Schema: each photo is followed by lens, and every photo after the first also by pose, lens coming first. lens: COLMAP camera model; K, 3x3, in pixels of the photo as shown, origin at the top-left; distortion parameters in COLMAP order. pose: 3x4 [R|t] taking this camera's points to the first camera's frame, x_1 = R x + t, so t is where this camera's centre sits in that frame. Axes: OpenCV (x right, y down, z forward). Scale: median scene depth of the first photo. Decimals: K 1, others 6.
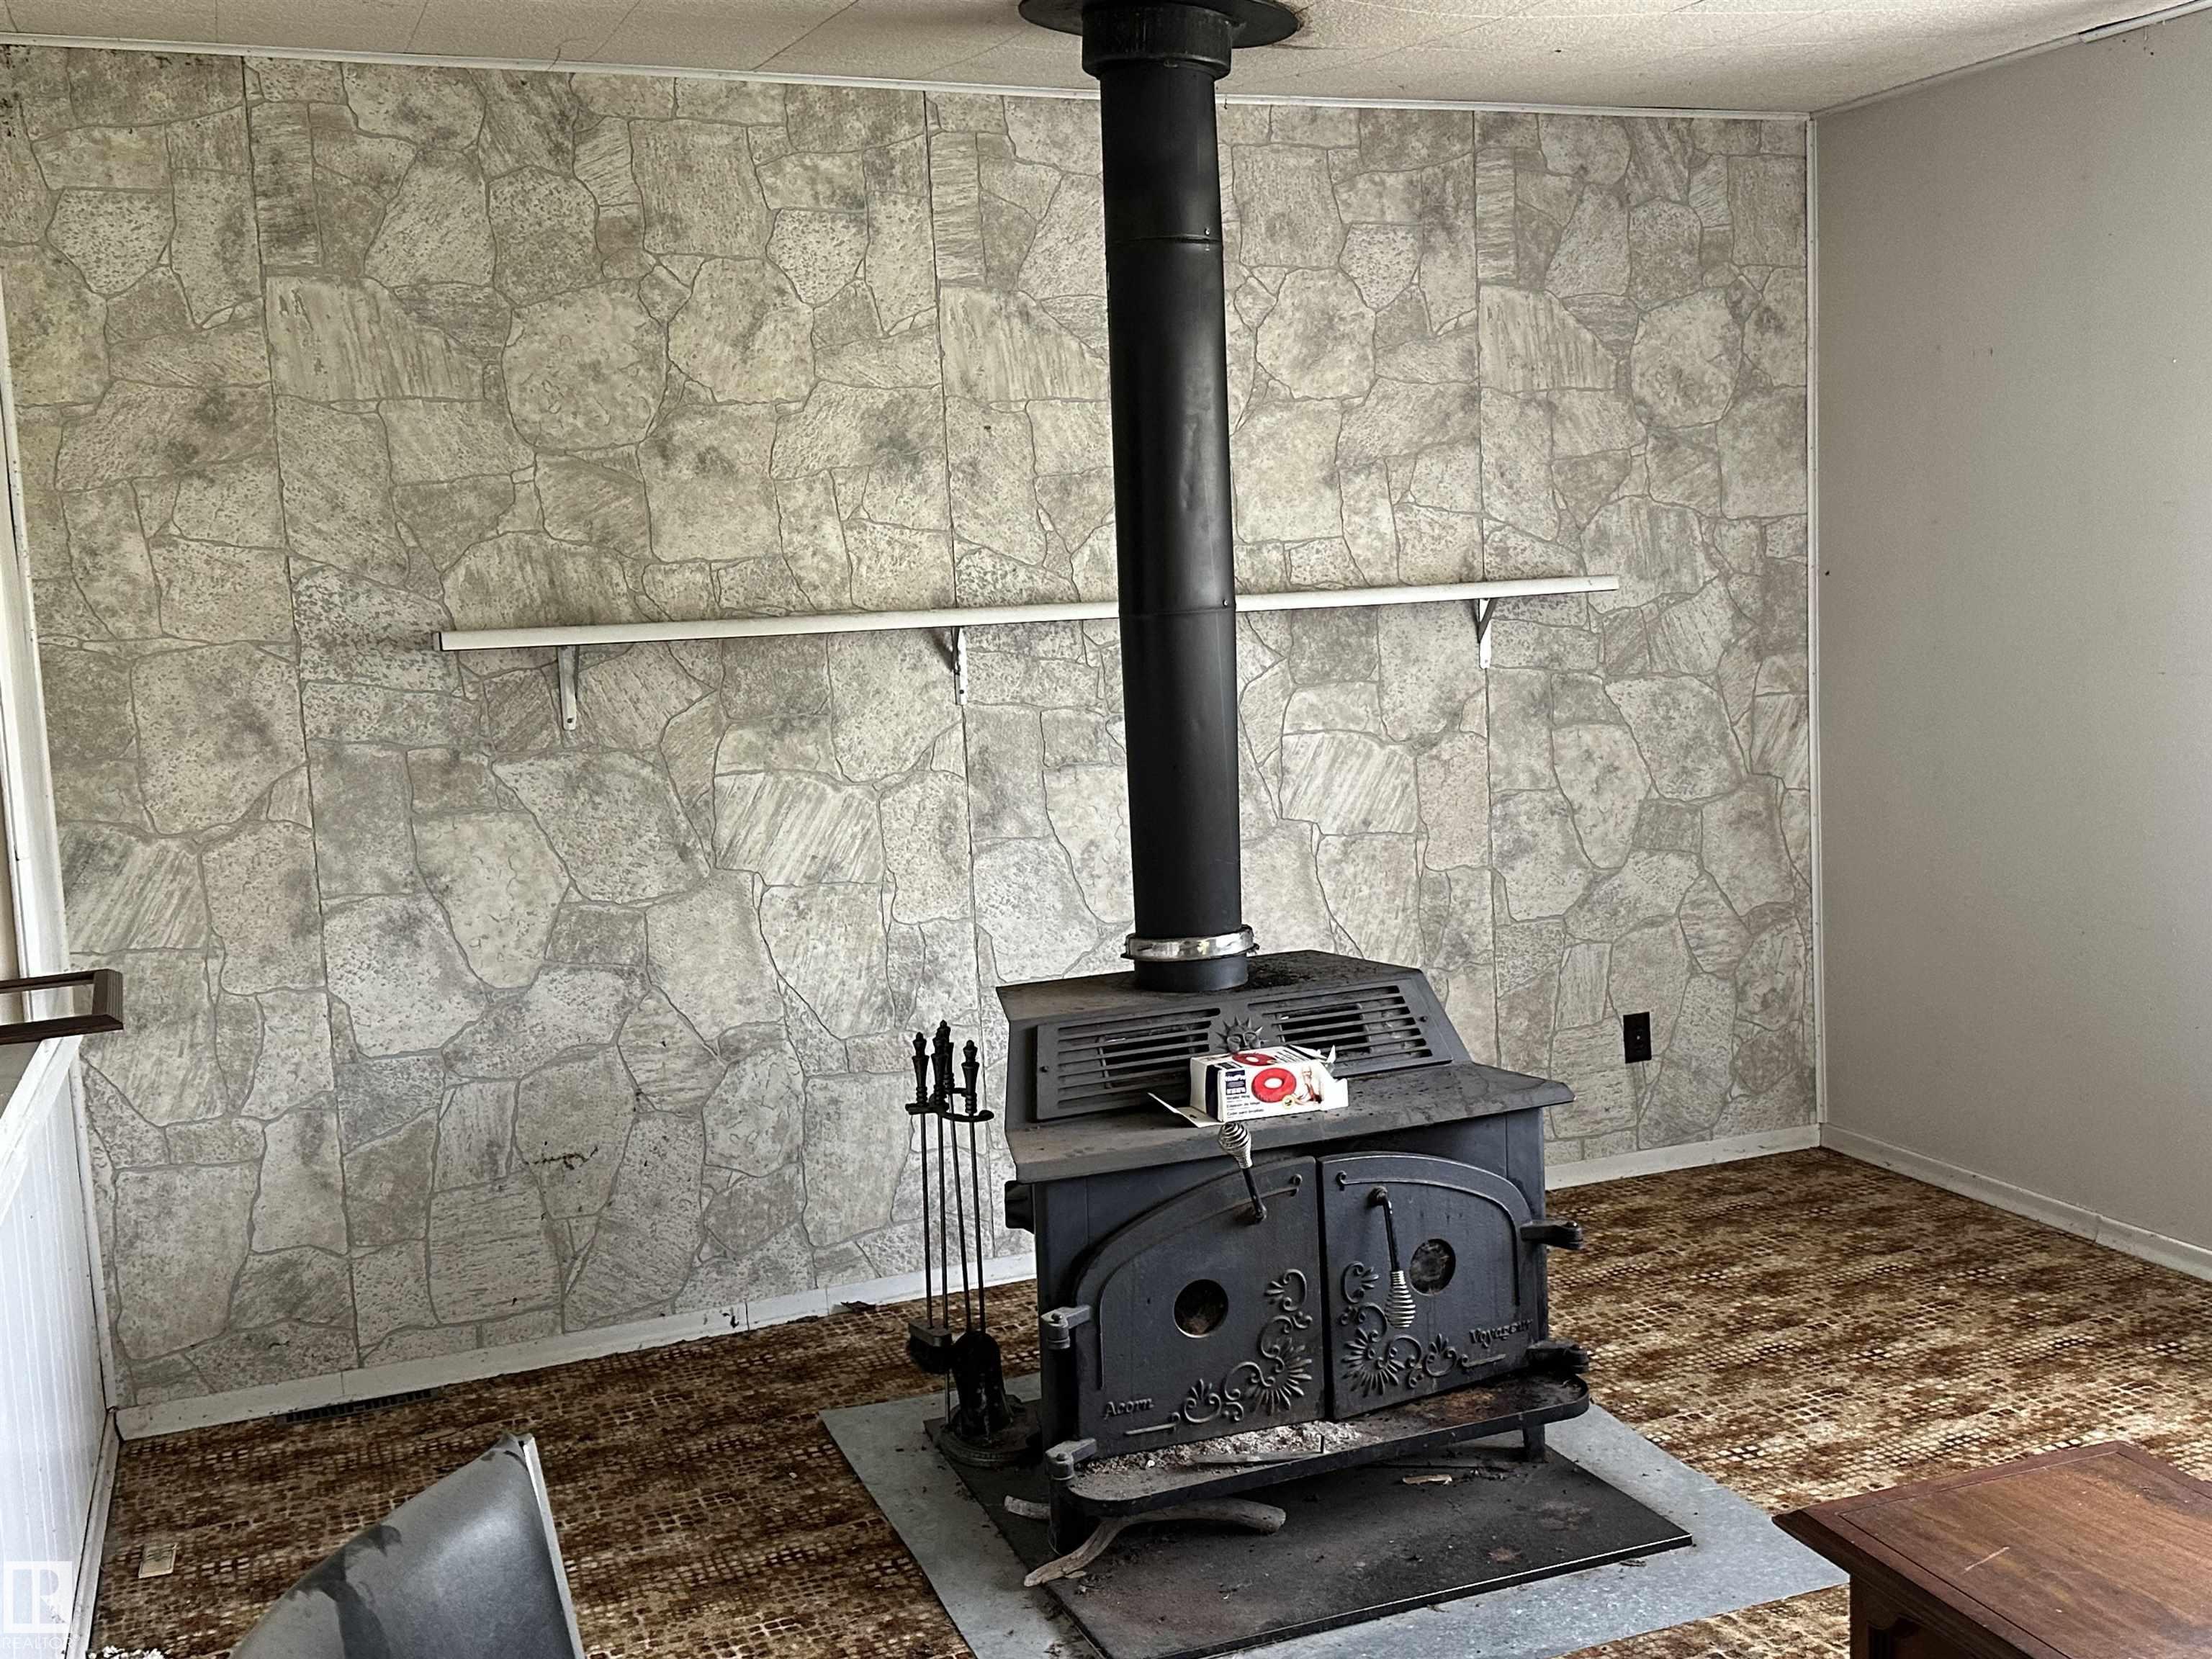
lens RADIAL K [[2164.1, 0, 1106.0], [0, 2164.1, 829.5], [0, 0, 1]] dist [0.208983, -0.457288]
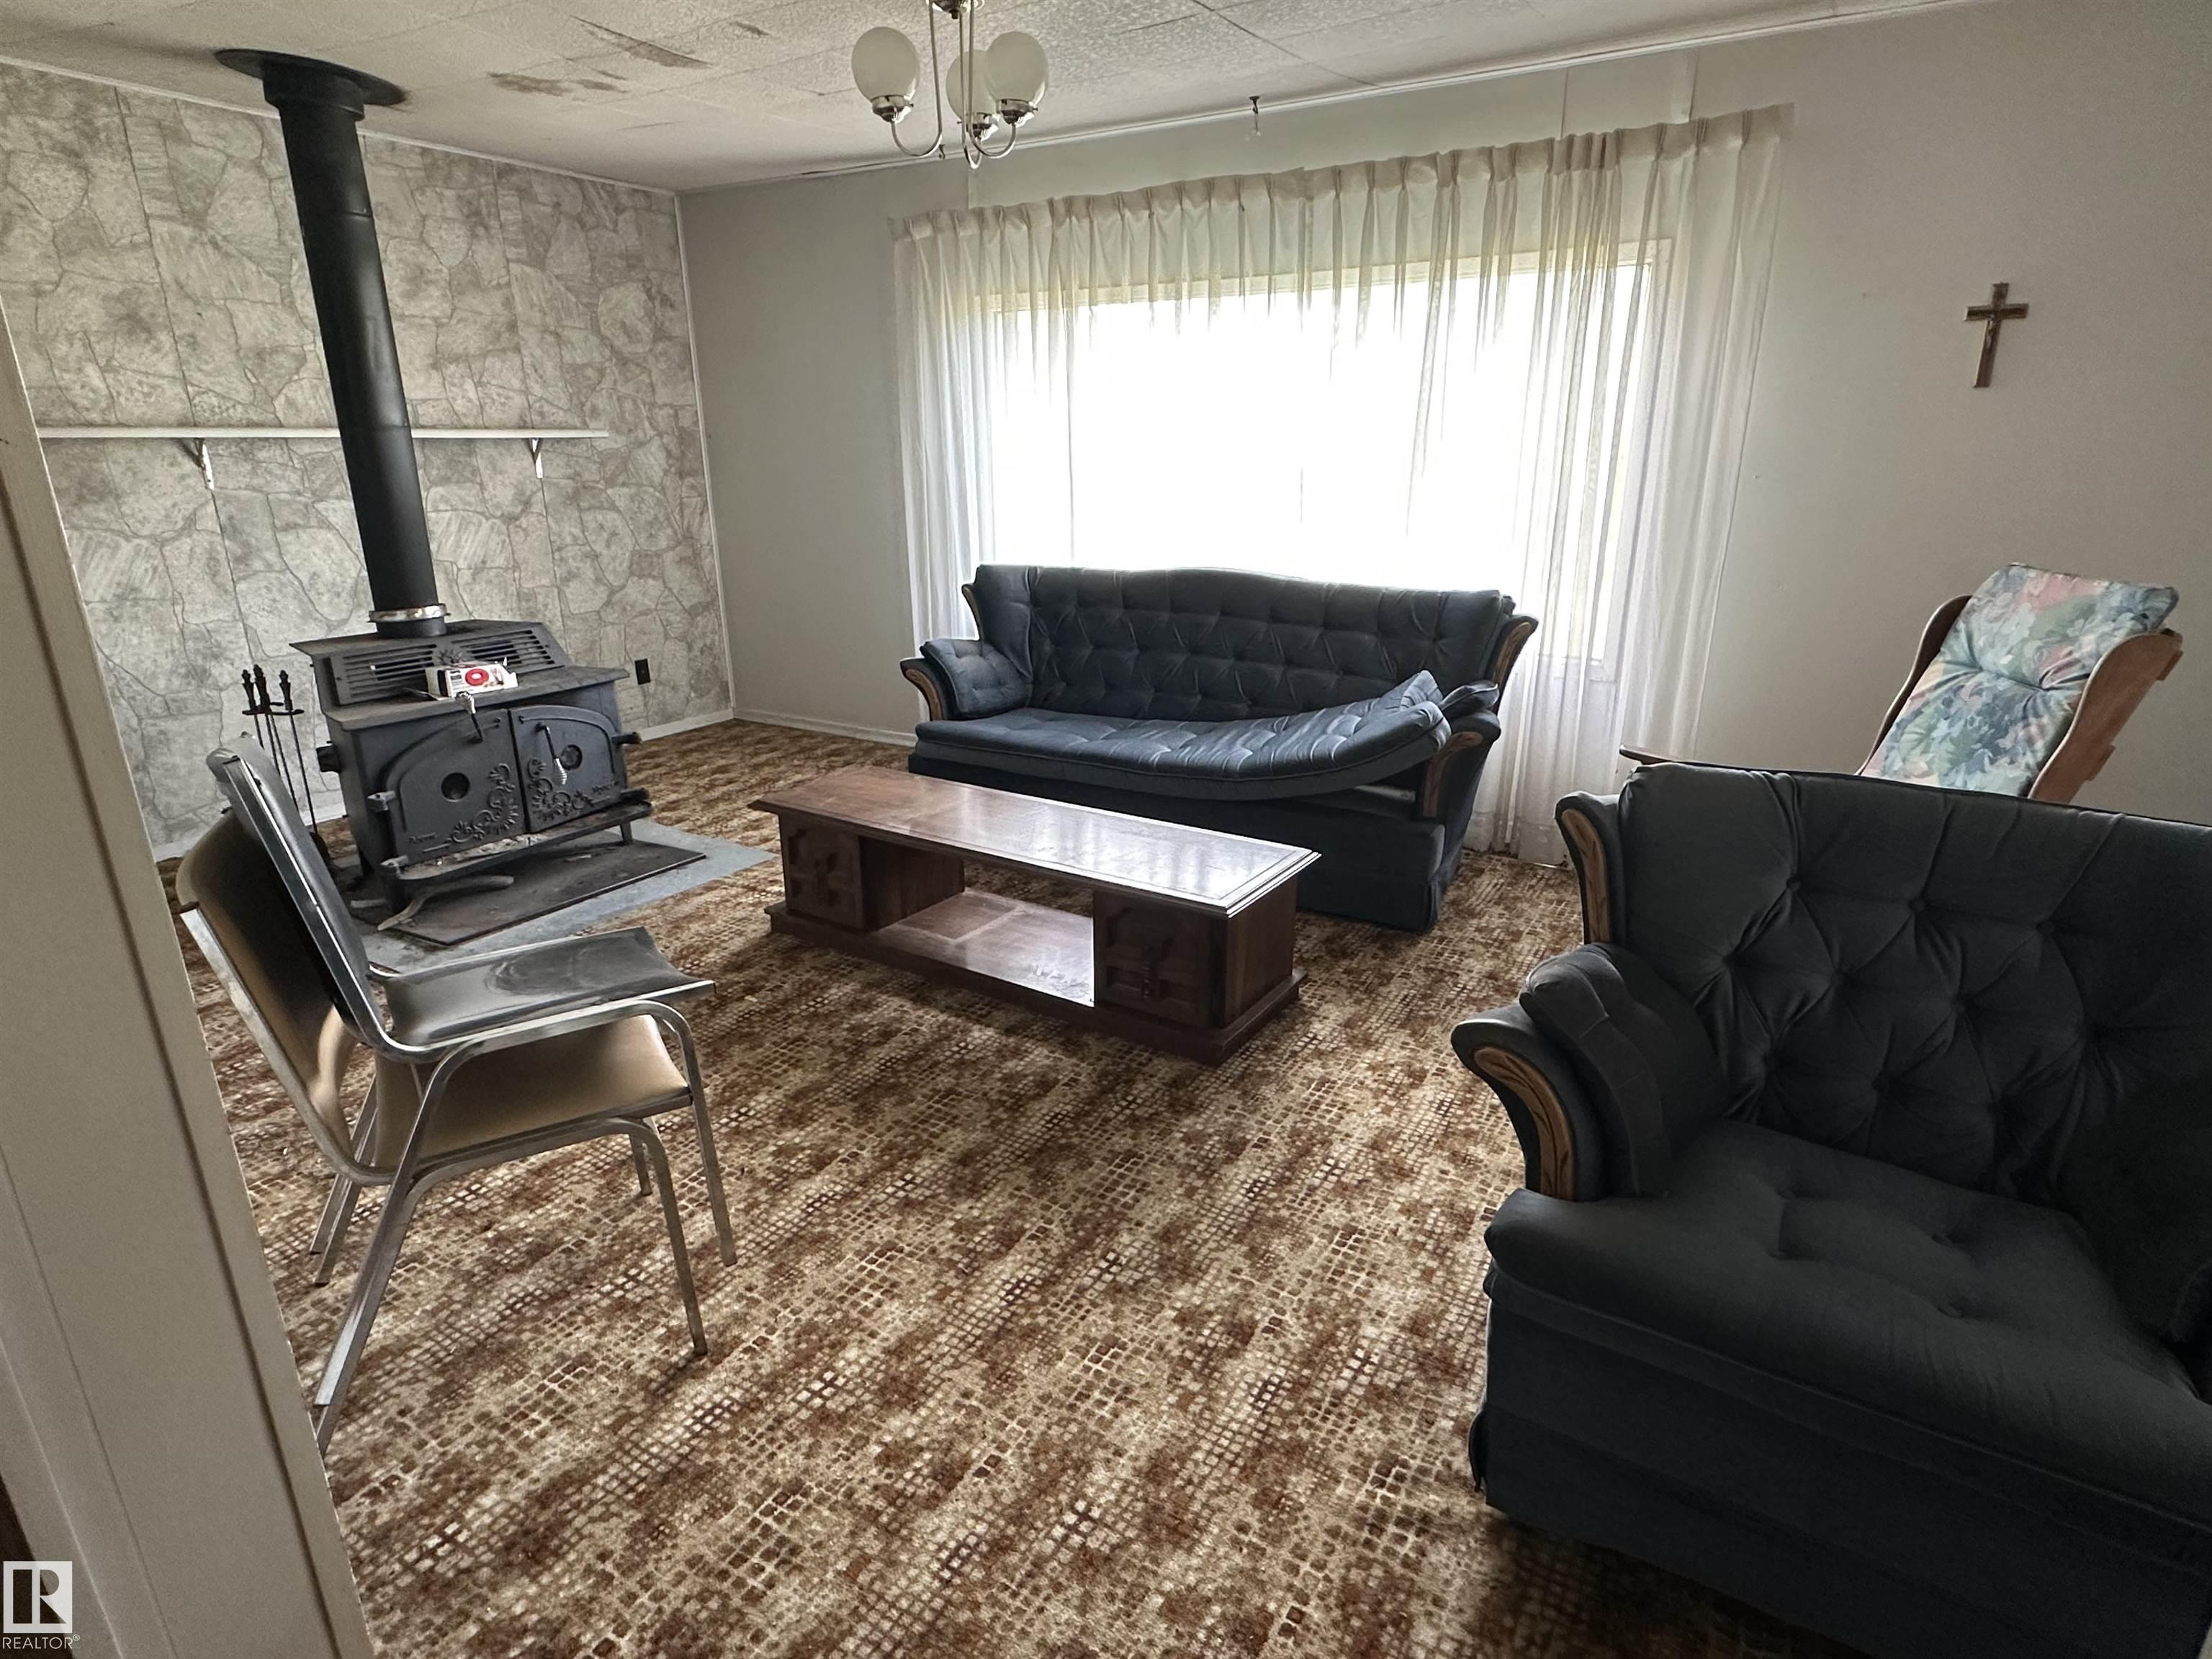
lens RADIAL K [[1179.4, 0, 1106.0], [0, 1179.4, 829.5], [0, 0, 1]] dist [-0.002481, 0.001095]
pose [[0.801368, -0.149248, 0.579253, -0.080653], [0.038749, 0.979292, 0.198712, 0.046570], [-0.596915, -0.136796, 0.790556, -0.163468]]
